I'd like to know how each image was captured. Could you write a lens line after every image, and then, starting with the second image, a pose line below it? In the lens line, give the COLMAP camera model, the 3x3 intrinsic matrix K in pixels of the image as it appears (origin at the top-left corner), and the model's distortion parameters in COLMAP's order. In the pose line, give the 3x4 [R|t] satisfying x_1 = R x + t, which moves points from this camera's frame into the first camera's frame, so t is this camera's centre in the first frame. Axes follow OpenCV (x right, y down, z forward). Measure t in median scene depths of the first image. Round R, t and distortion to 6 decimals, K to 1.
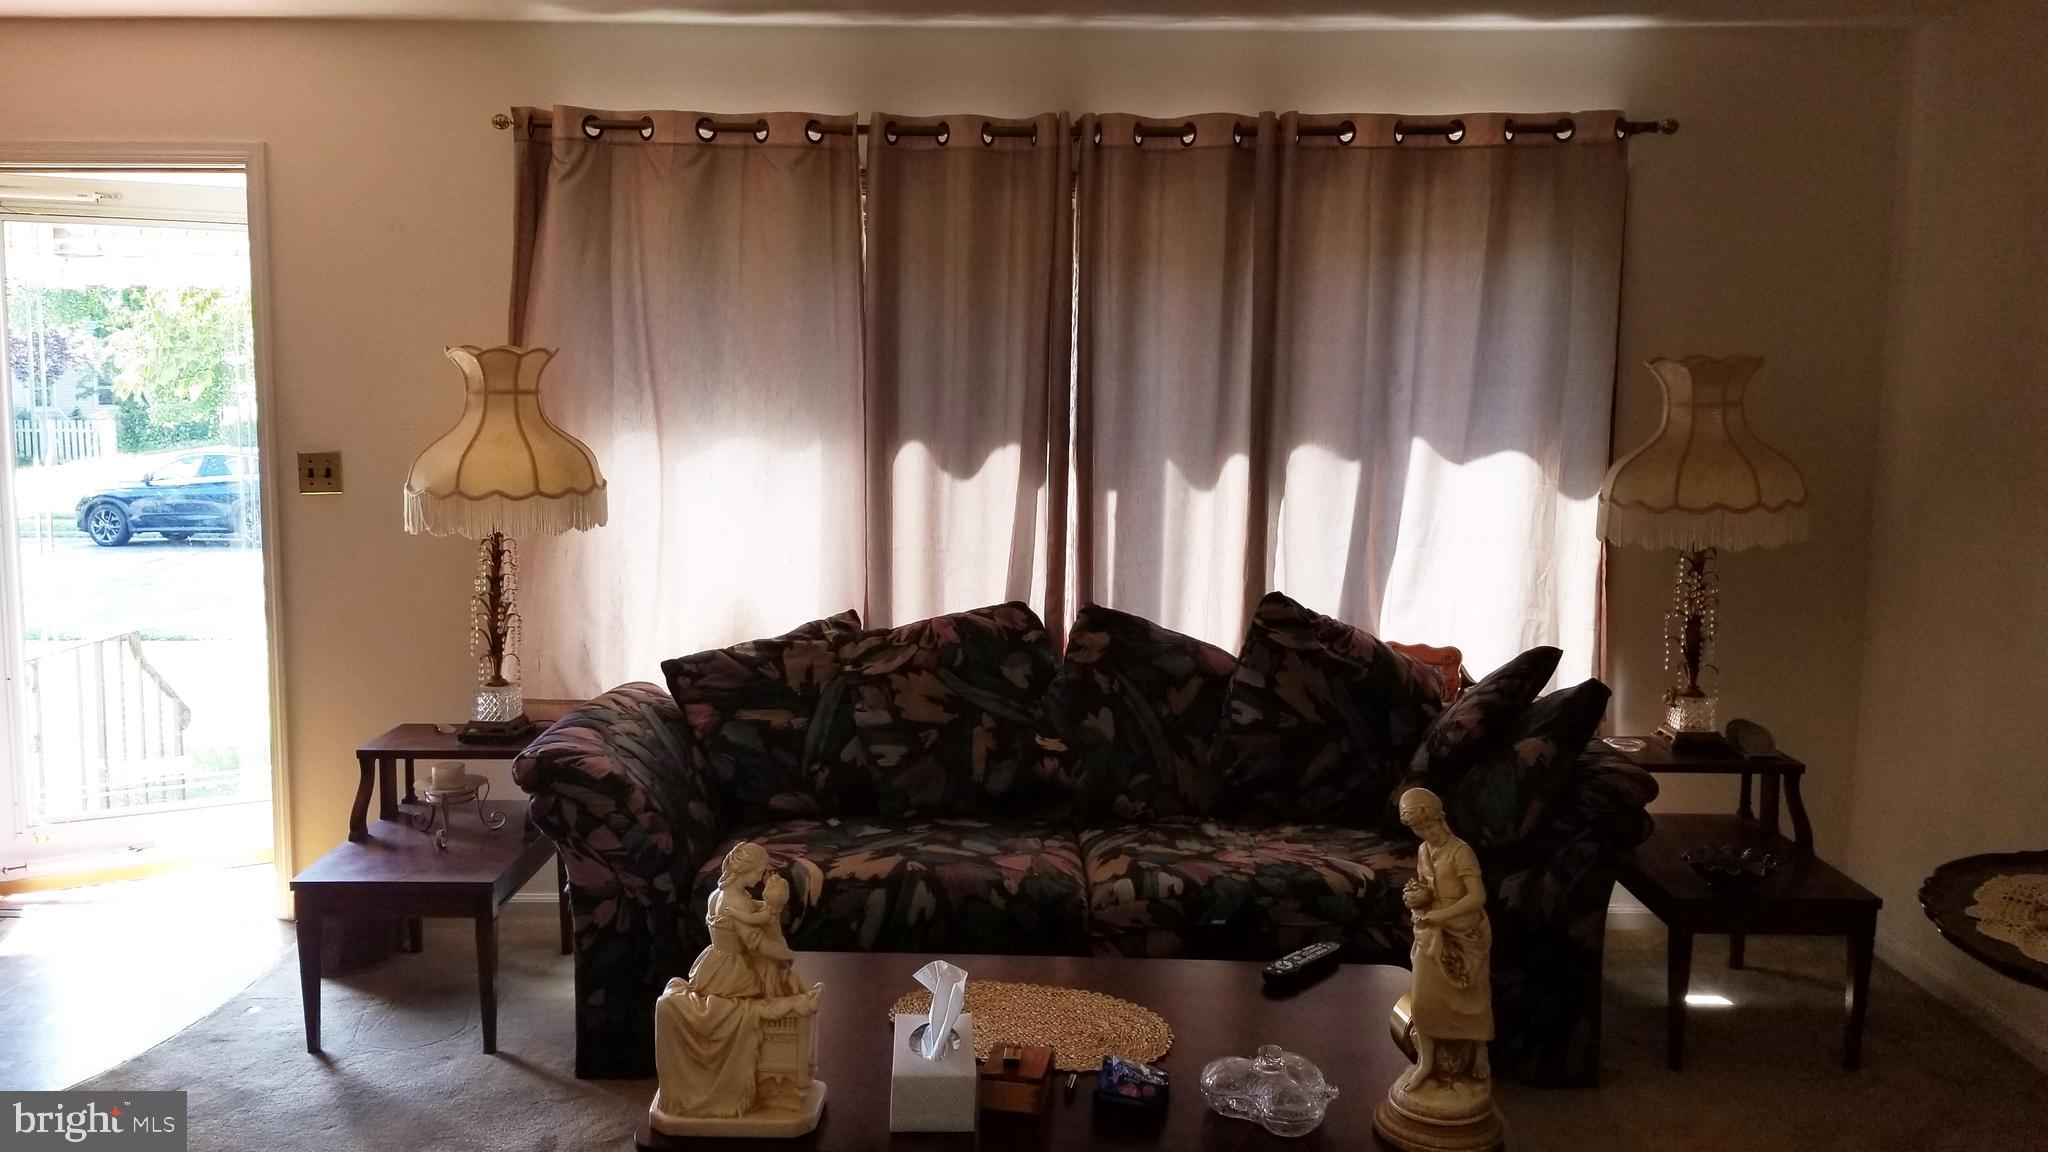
lens RADIAL K [[1606.1, 0, 1026.3], [0, 1606.1, 577.4], [0, 0, 1]] dist [0.028589, -0.005894]
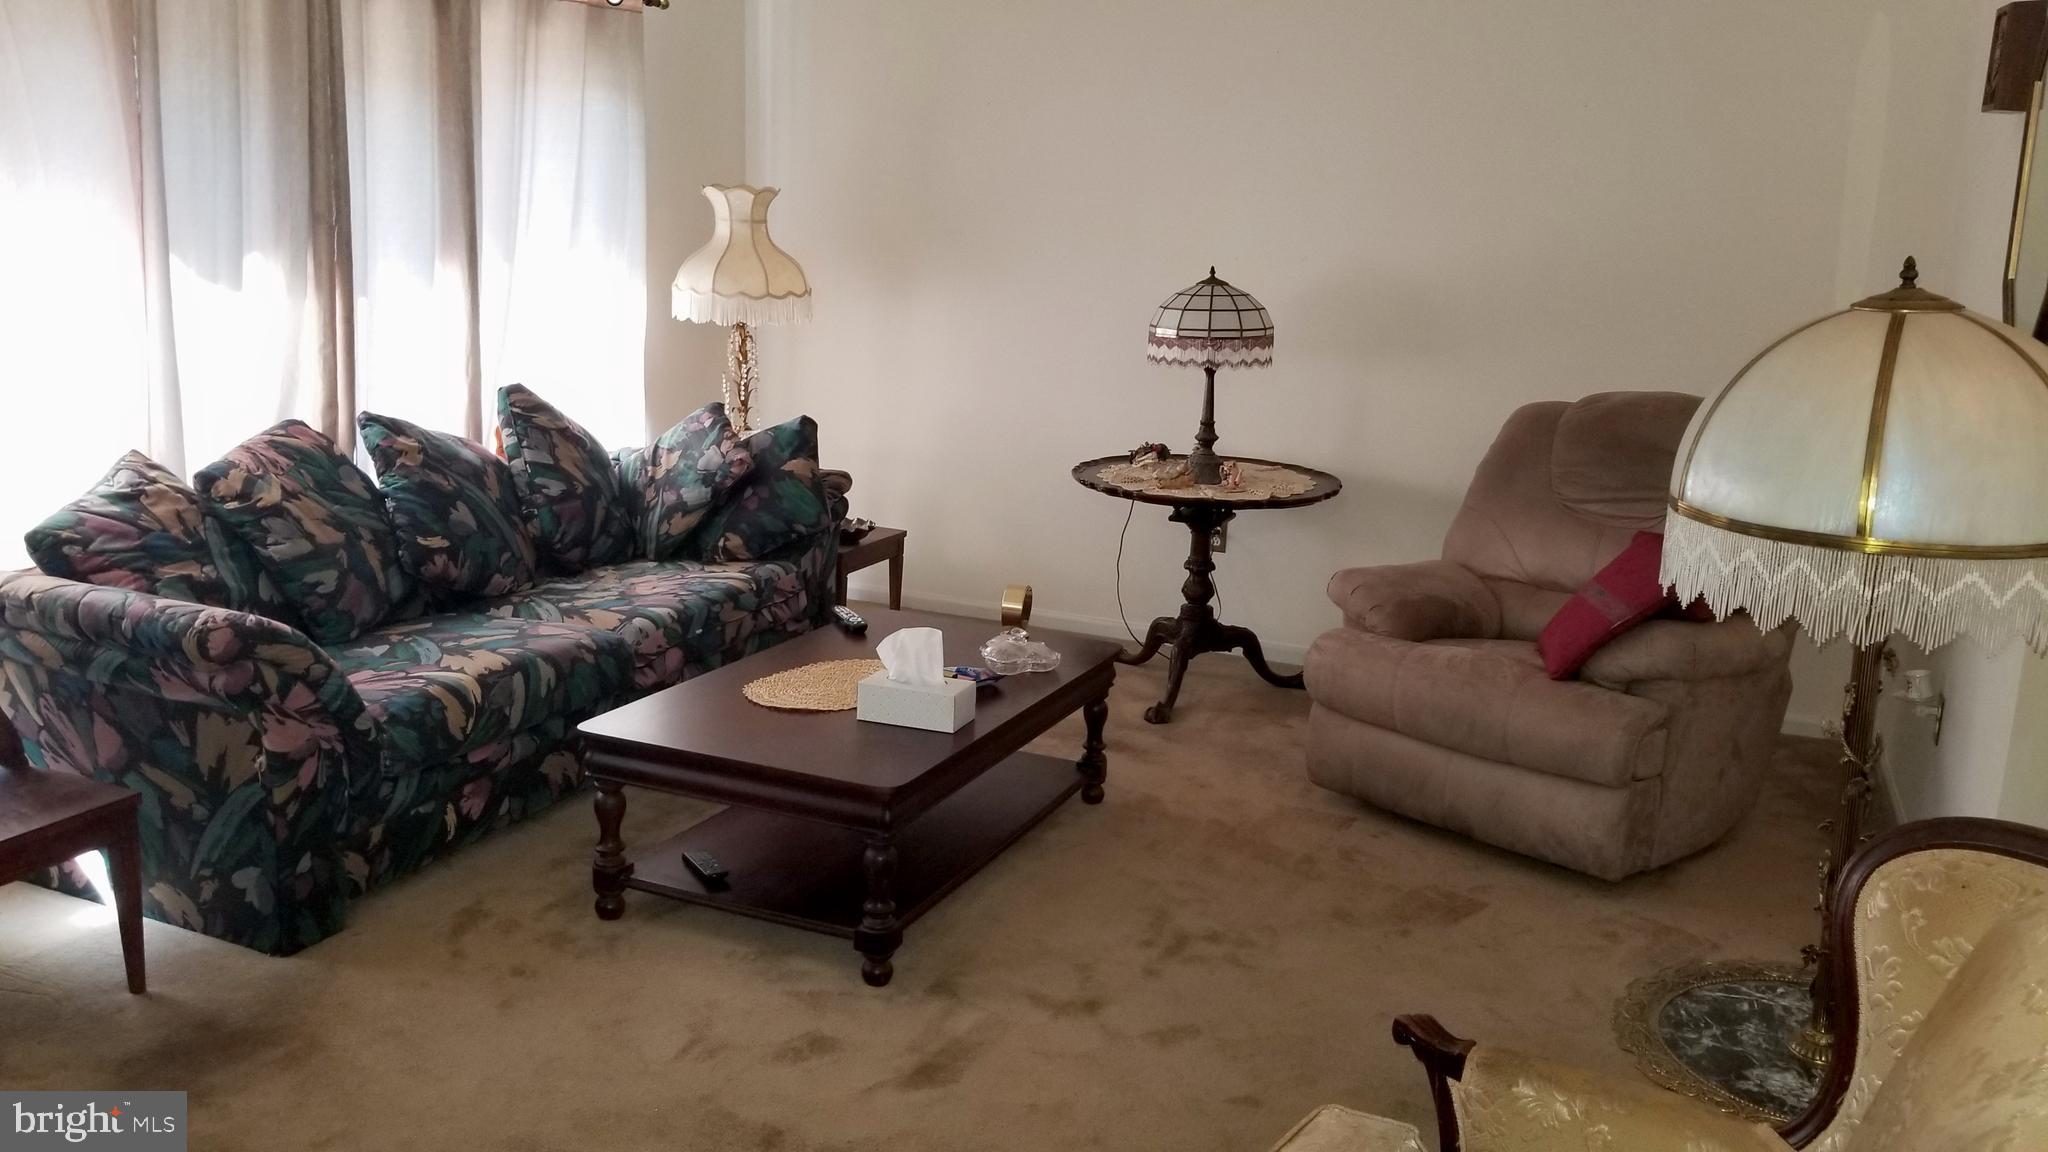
lens RADIAL K [[1606.1, 0, 1031.1], [0, 1606.1, 578.0], [0, 0, 1]] dist [0.028589, -0.005894]
pose [[0.397653, -0.198326, 0.895845, -0.831911], [0.085737, 0.980120, 0.178926, -0.032759], [-0.913521, 0.005657, 0.406751, 0.207923]]
